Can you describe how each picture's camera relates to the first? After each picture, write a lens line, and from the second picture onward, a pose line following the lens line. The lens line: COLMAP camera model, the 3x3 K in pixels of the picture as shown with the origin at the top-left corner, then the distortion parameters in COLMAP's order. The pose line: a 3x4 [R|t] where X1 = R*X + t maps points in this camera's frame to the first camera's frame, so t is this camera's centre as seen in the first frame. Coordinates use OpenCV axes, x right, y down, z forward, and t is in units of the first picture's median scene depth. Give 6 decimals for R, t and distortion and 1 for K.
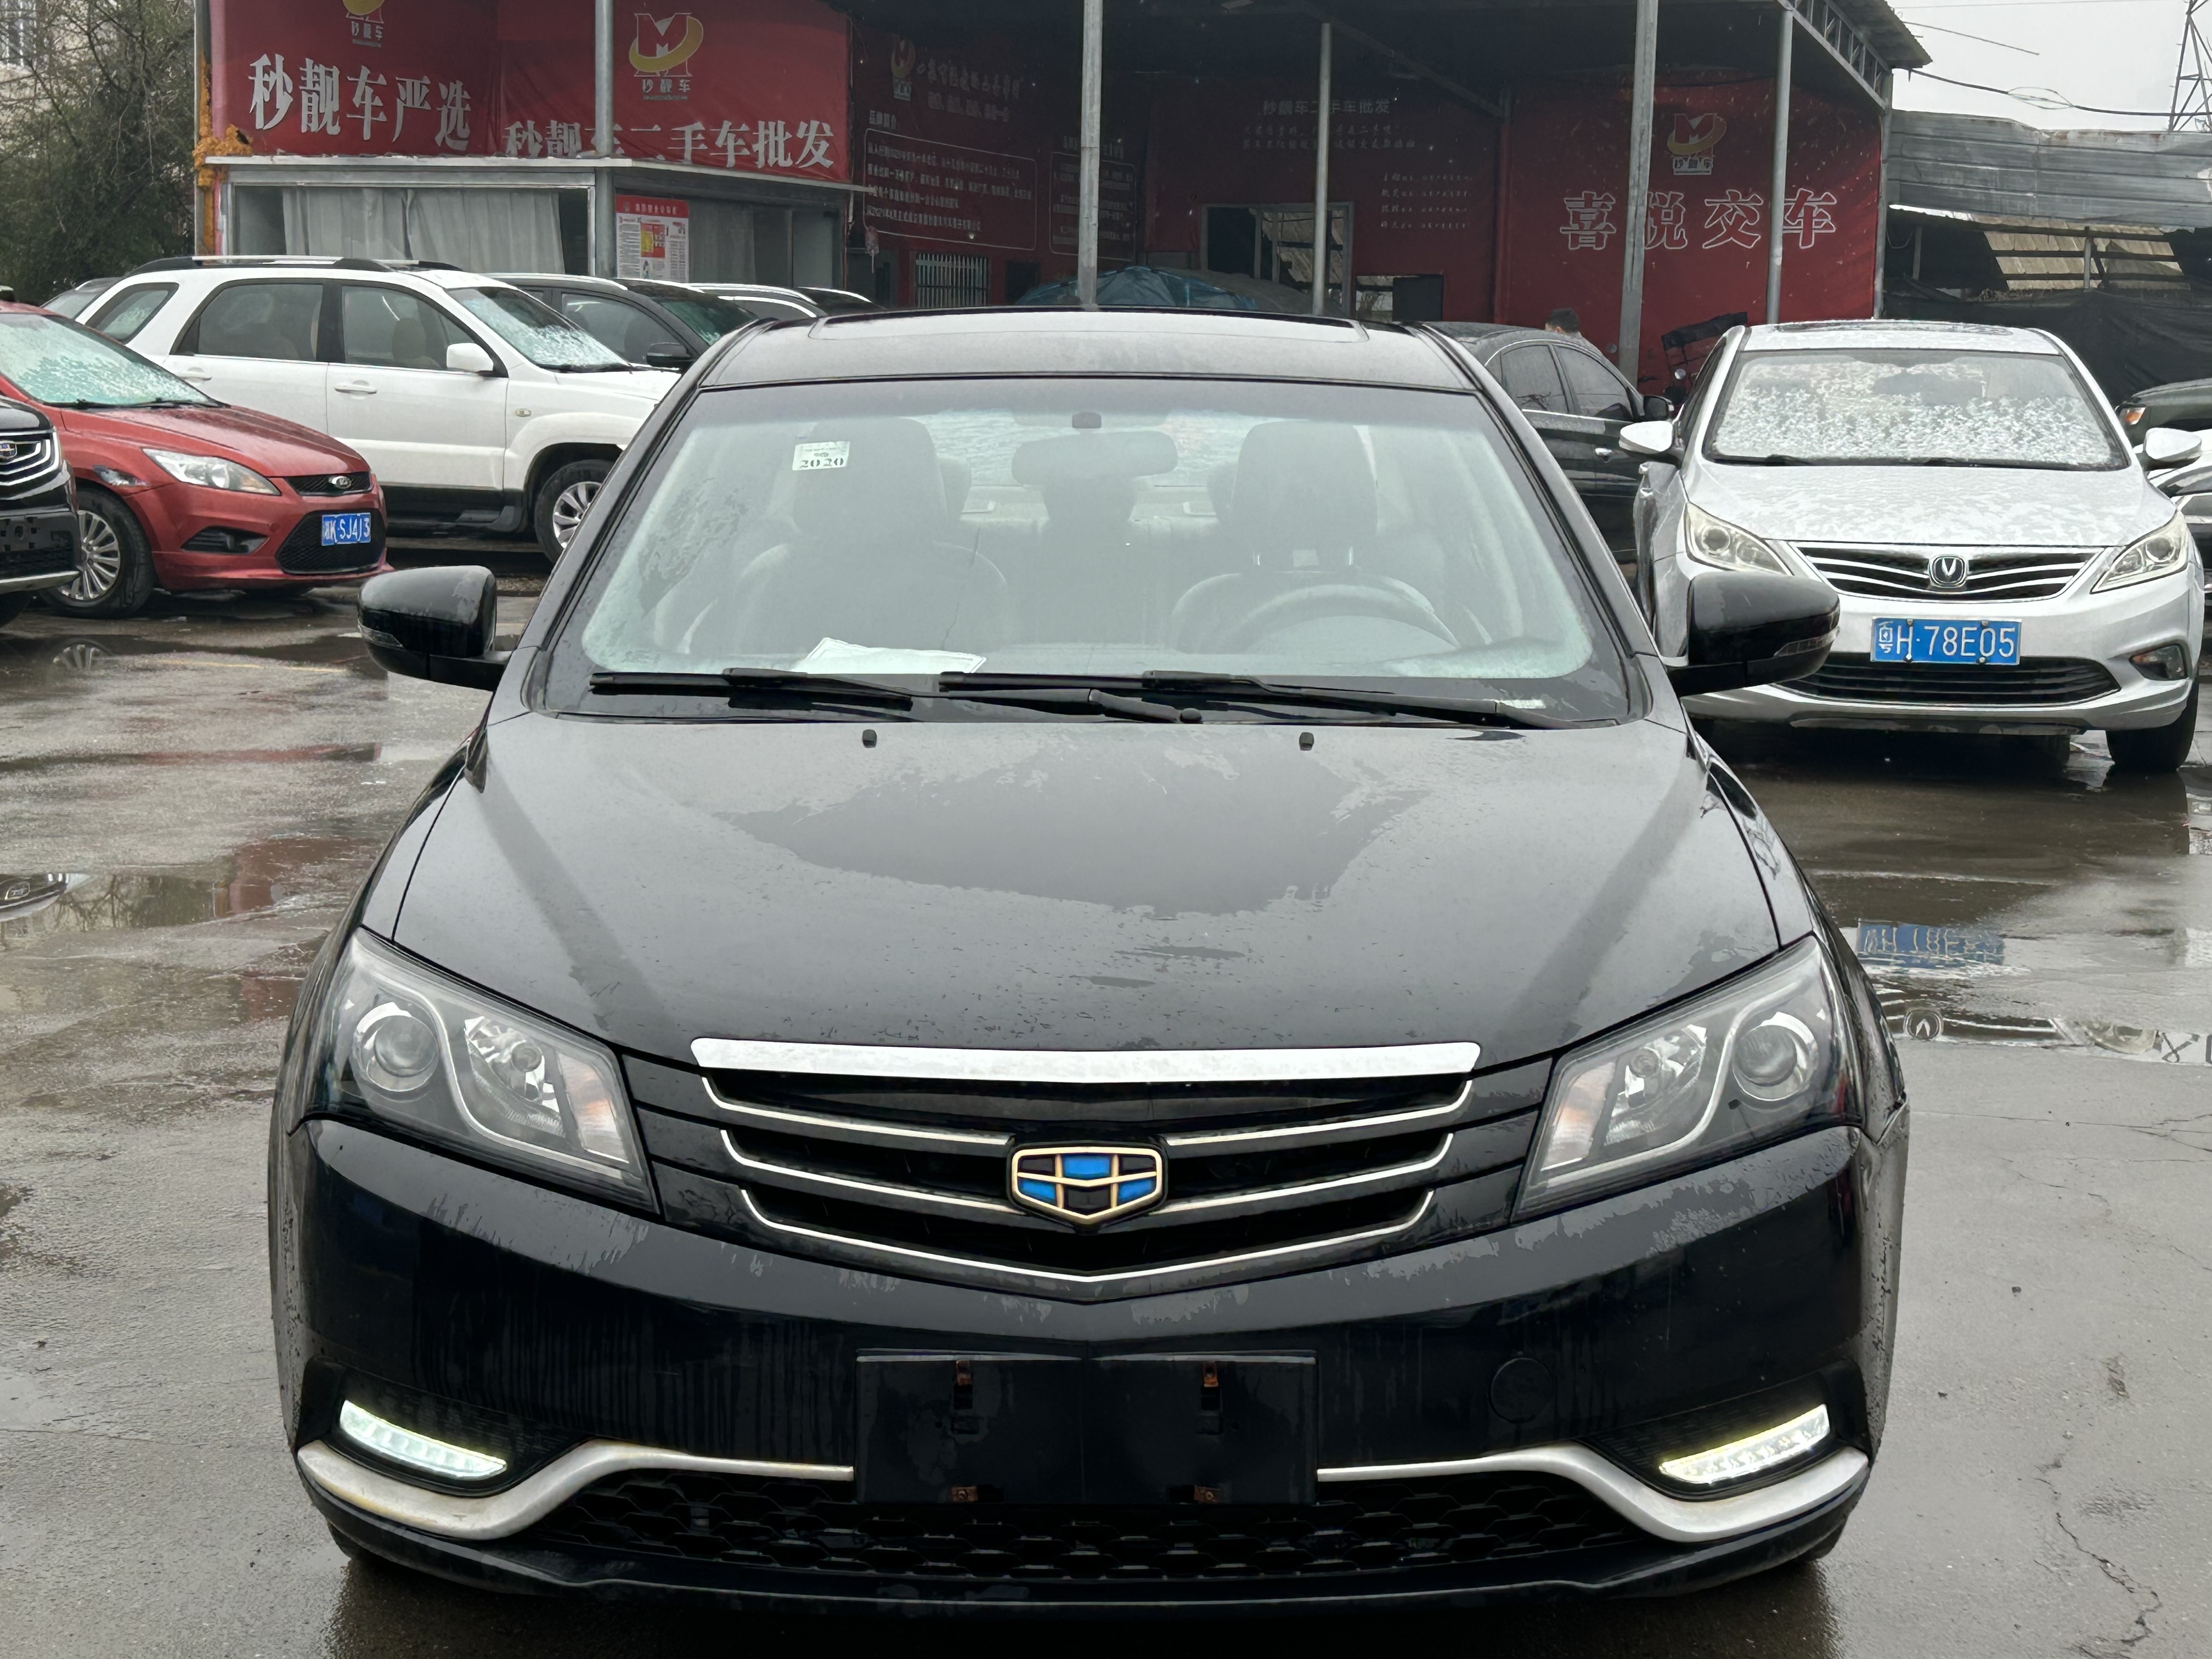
lens RADIAL K [[3413.9, 0, 1111.6], [0, 3413.9, 833.6], [0, 0, 1]] dist [0.099152, 0.000000]
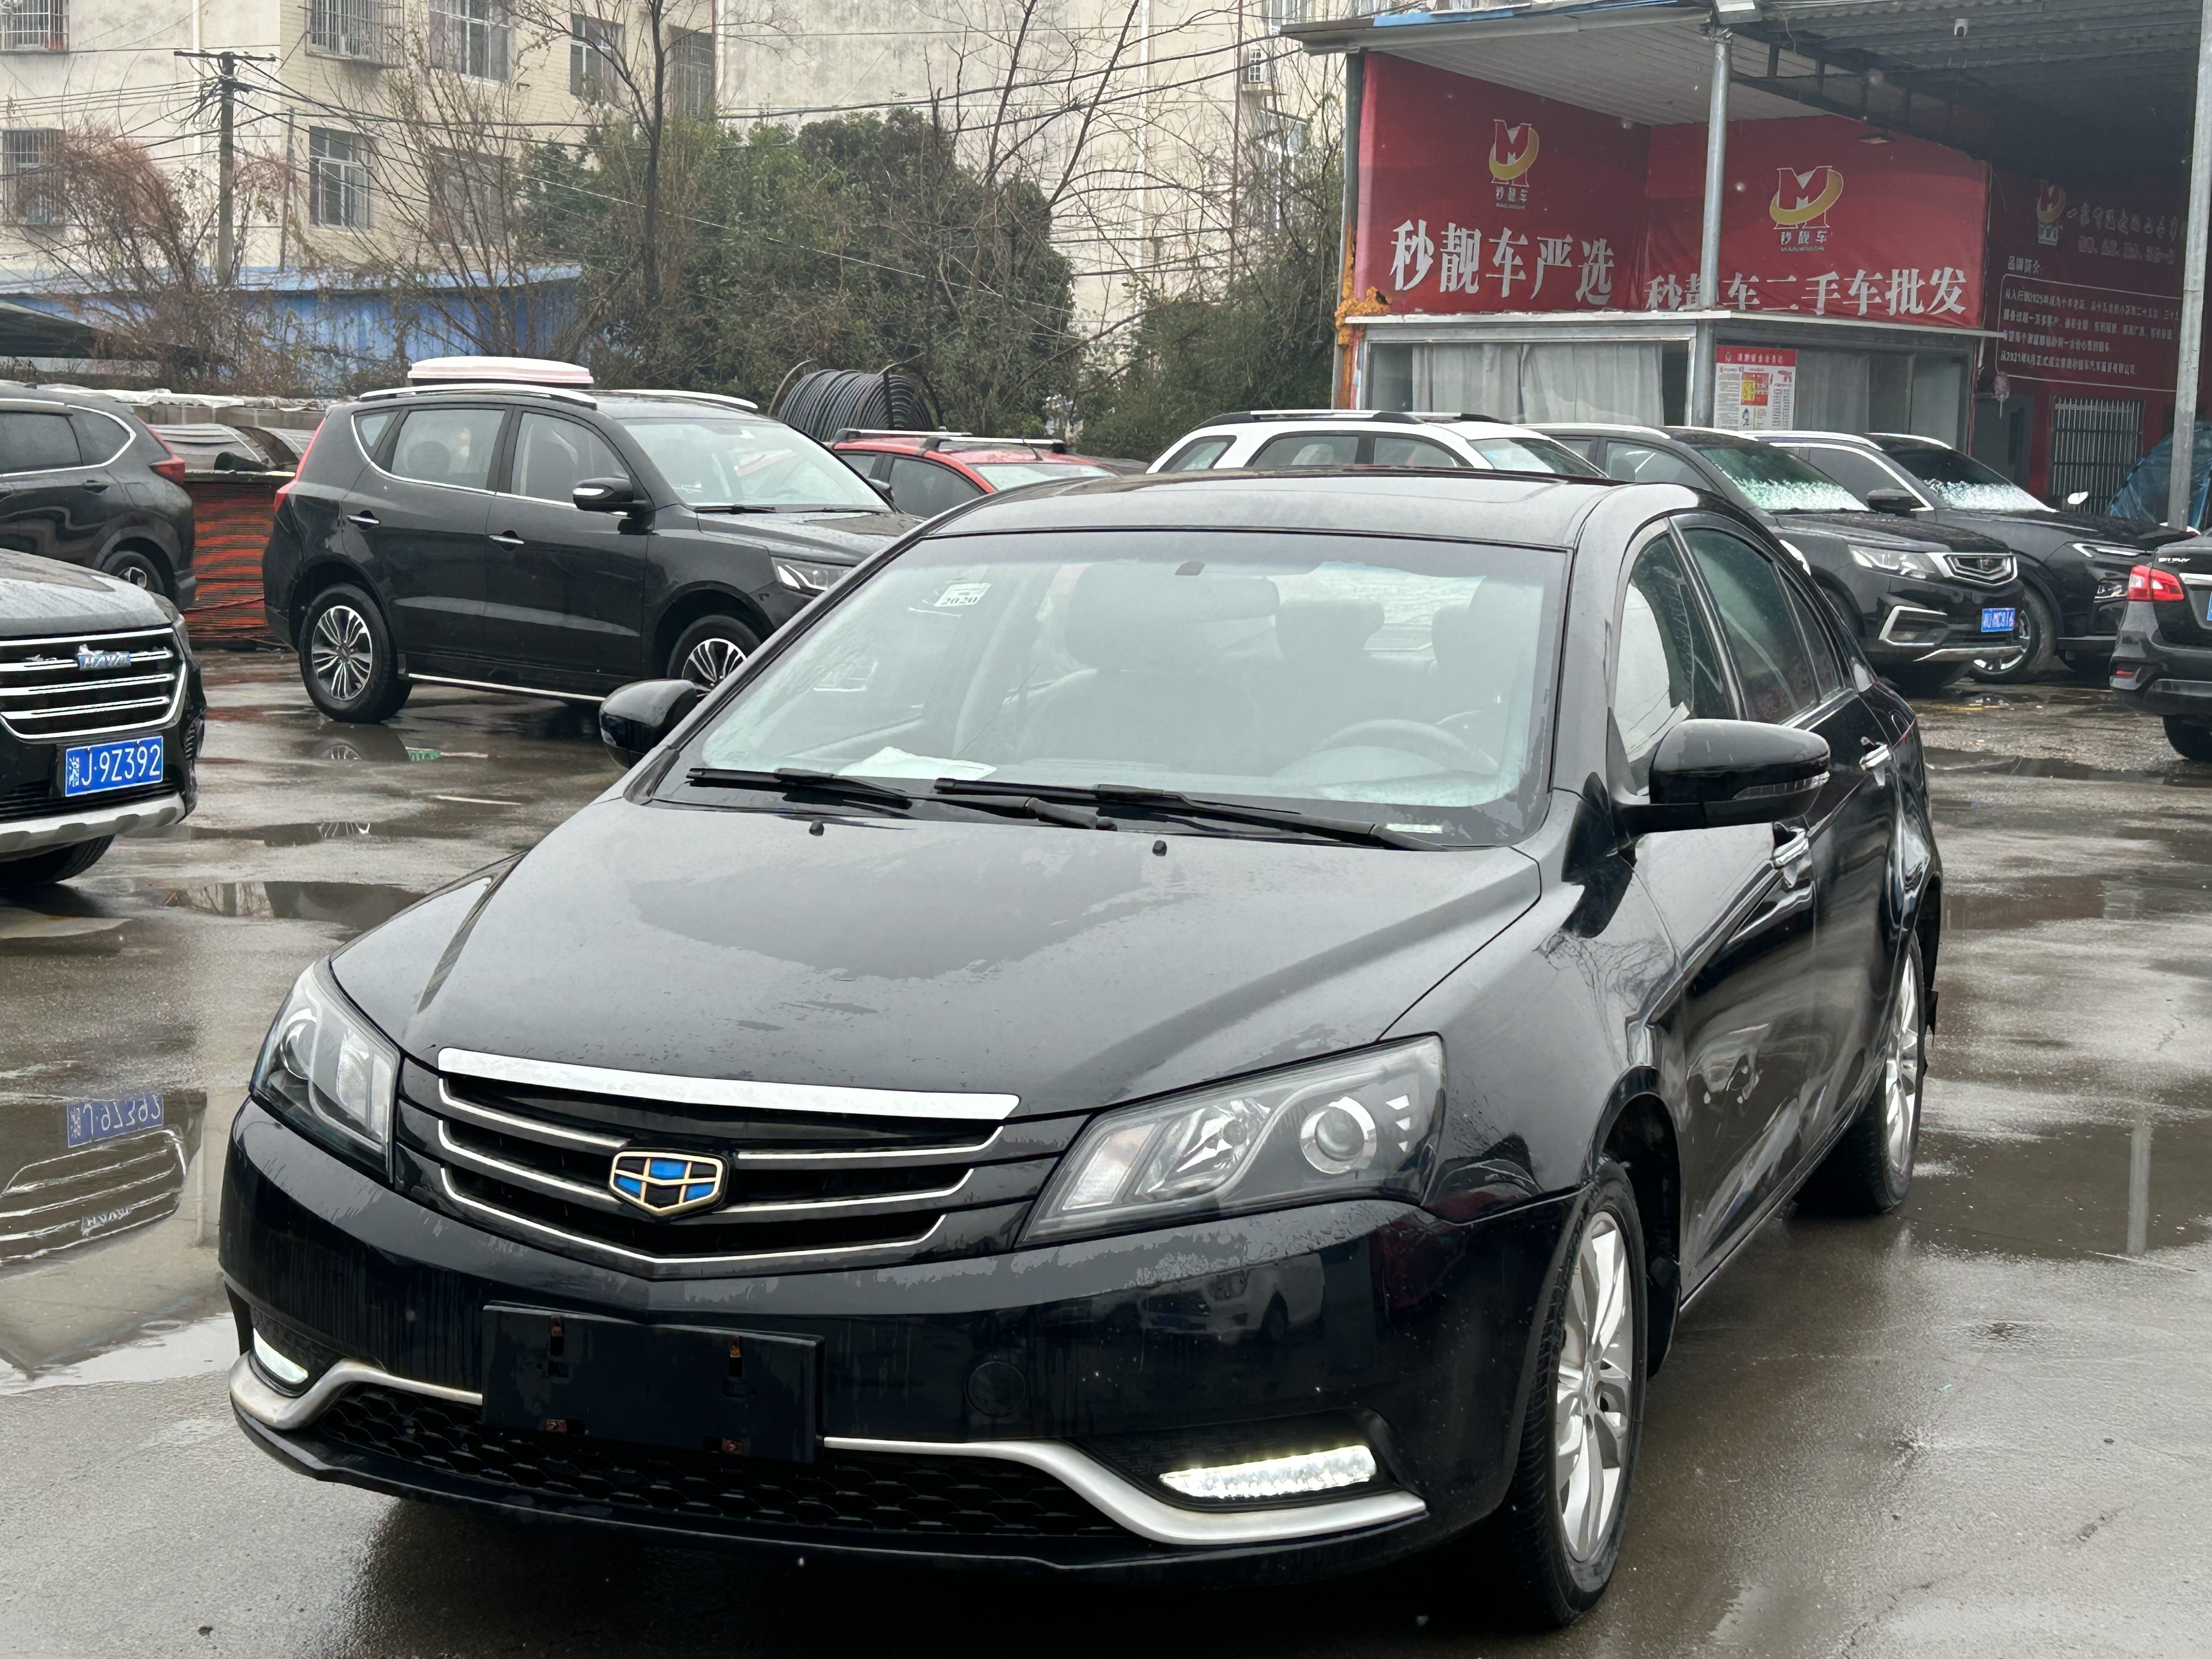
lens RADIAL K [[3413.9, 0, 1113.9], [0, 3413.9, 821.2], [0, 0, 1]] dist [0.099152, 0.000000]
pose [[0.930439, 0.044347, -0.363753, 0.443875], [-0.060527, 0.997614, -0.033196, 0.002803], [0.361413, 0.052903, 0.930904, -0.072265]]
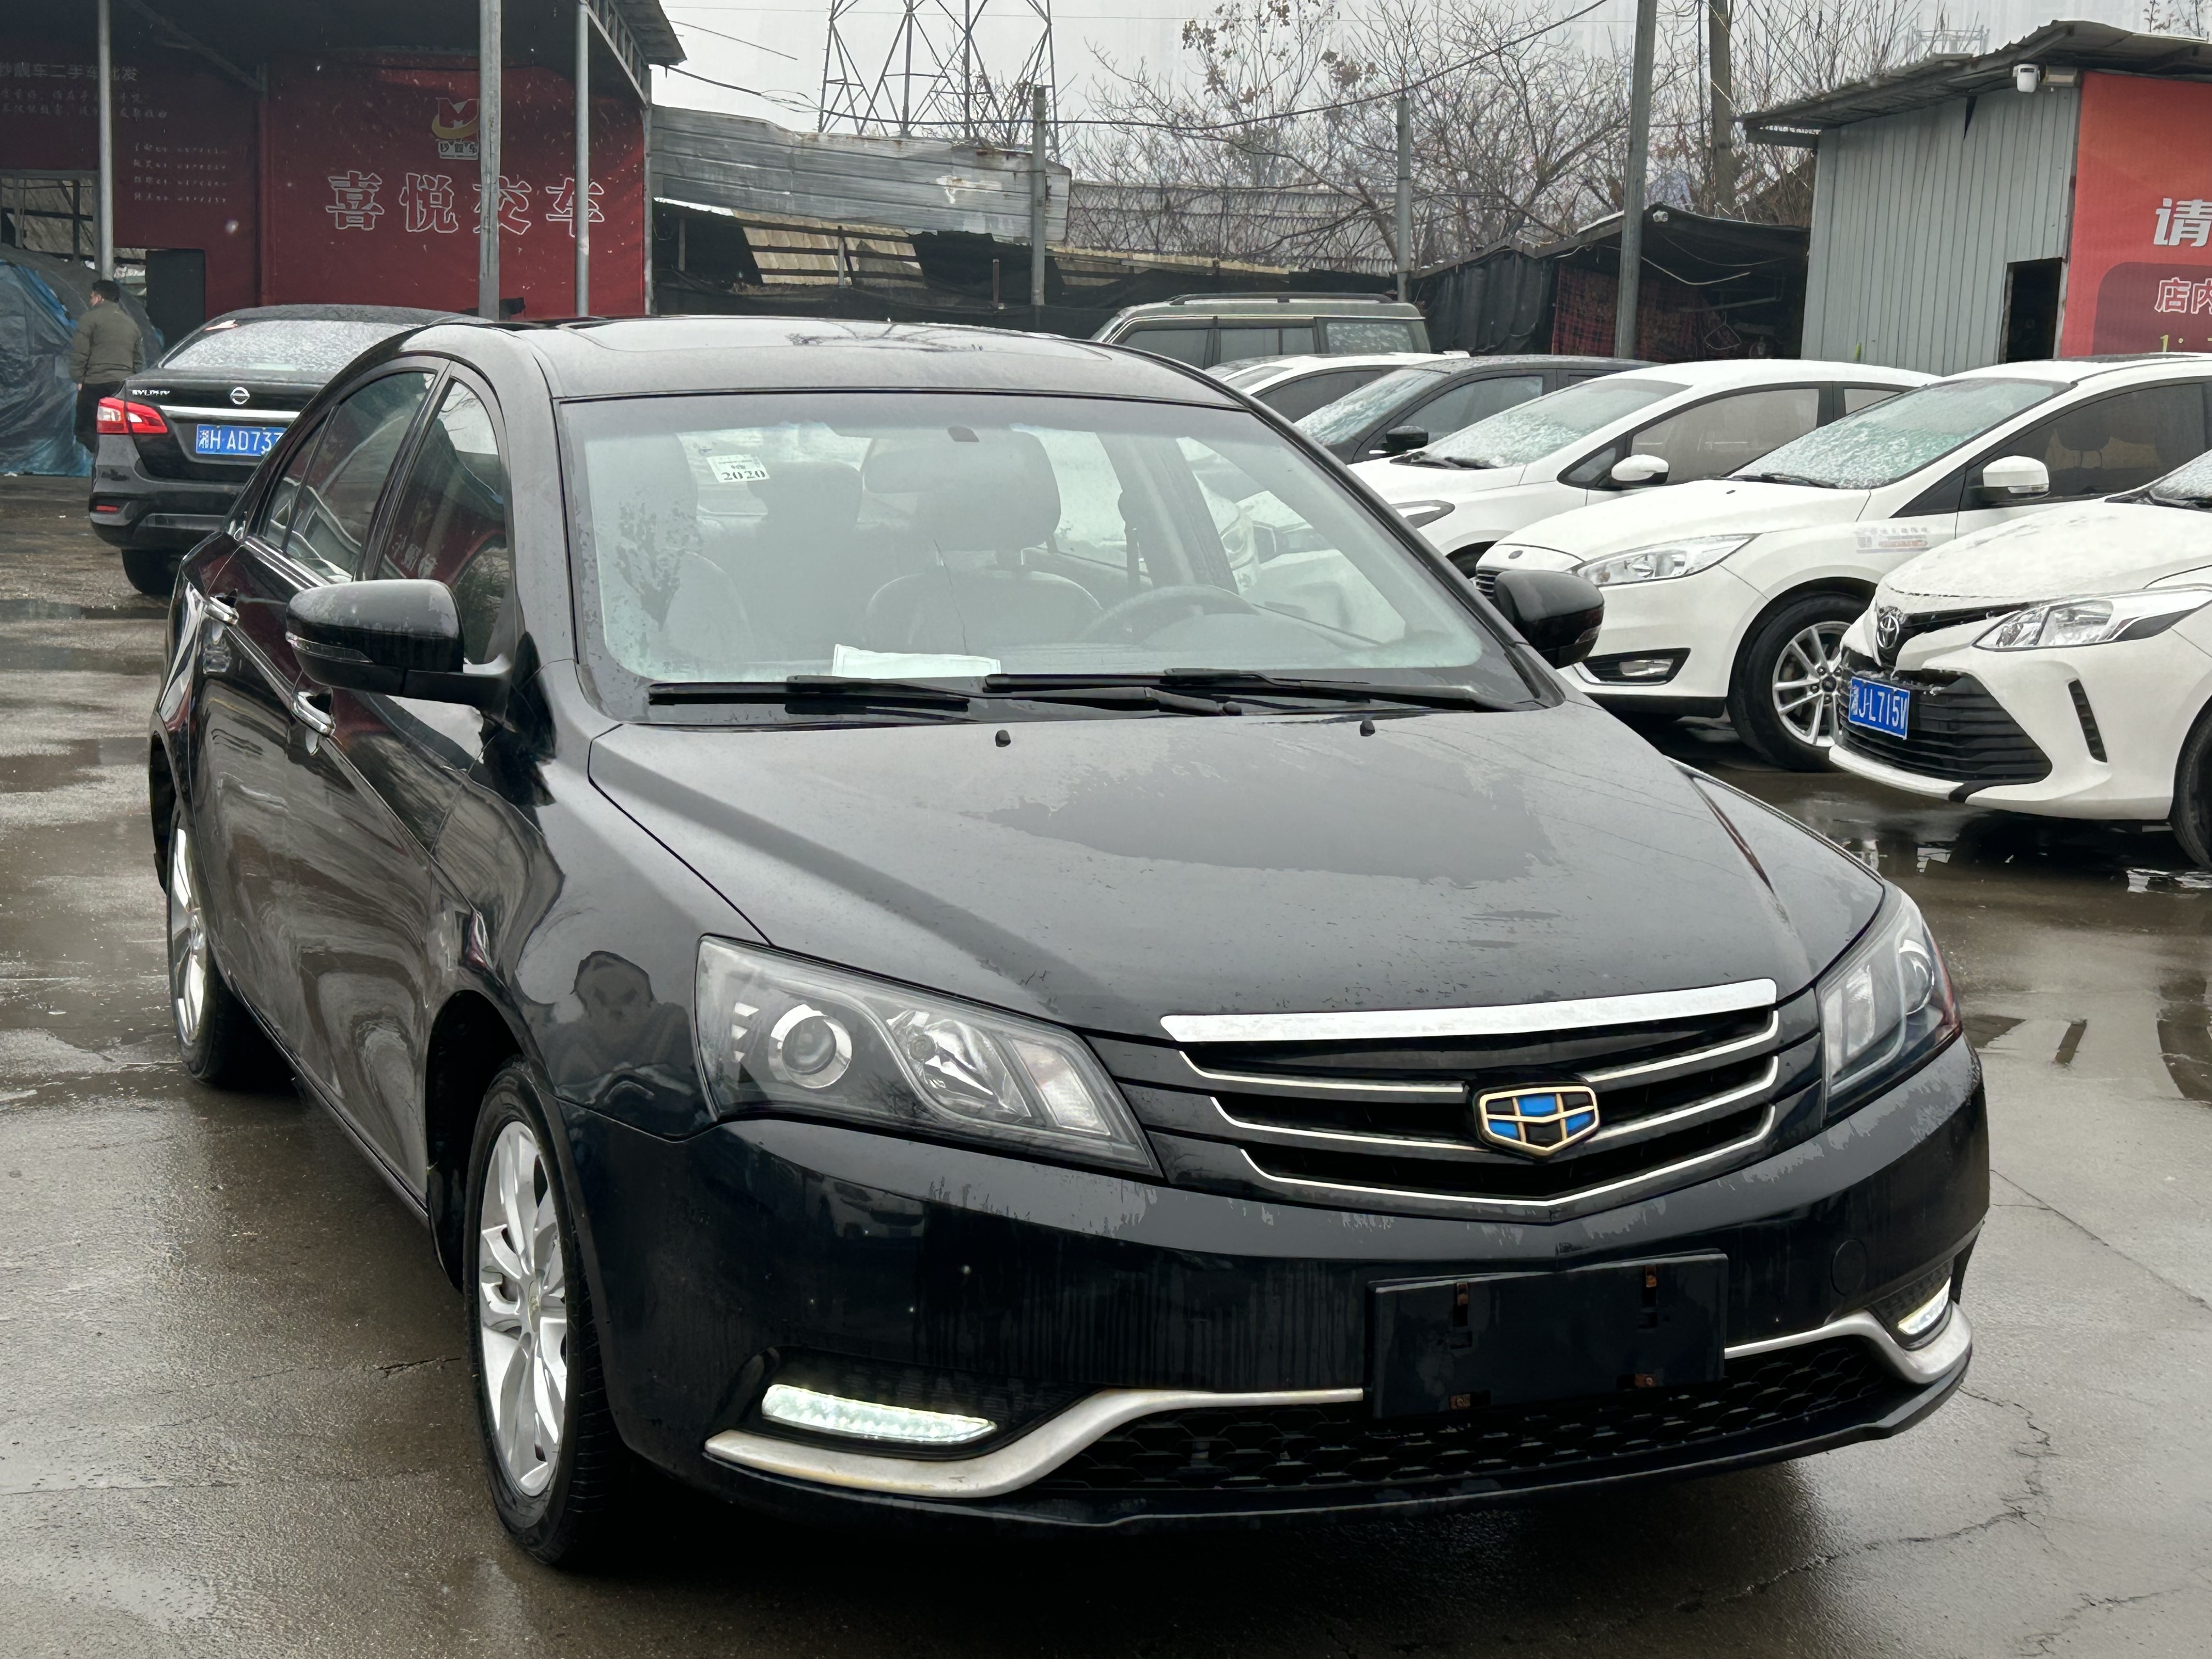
lens RADIAL K [[3413.9, 0, 1106.8], [0, 3413.9, 835.2], [0, 0, 1]] dist [0.099152, 0.000000]
pose [[0.923349, -0.043034, 0.381542, -0.434168], [0.040603, 0.999071, 0.014424, -0.011286], [-0.381808, 0.002174, 0.924239, -0.000504]]
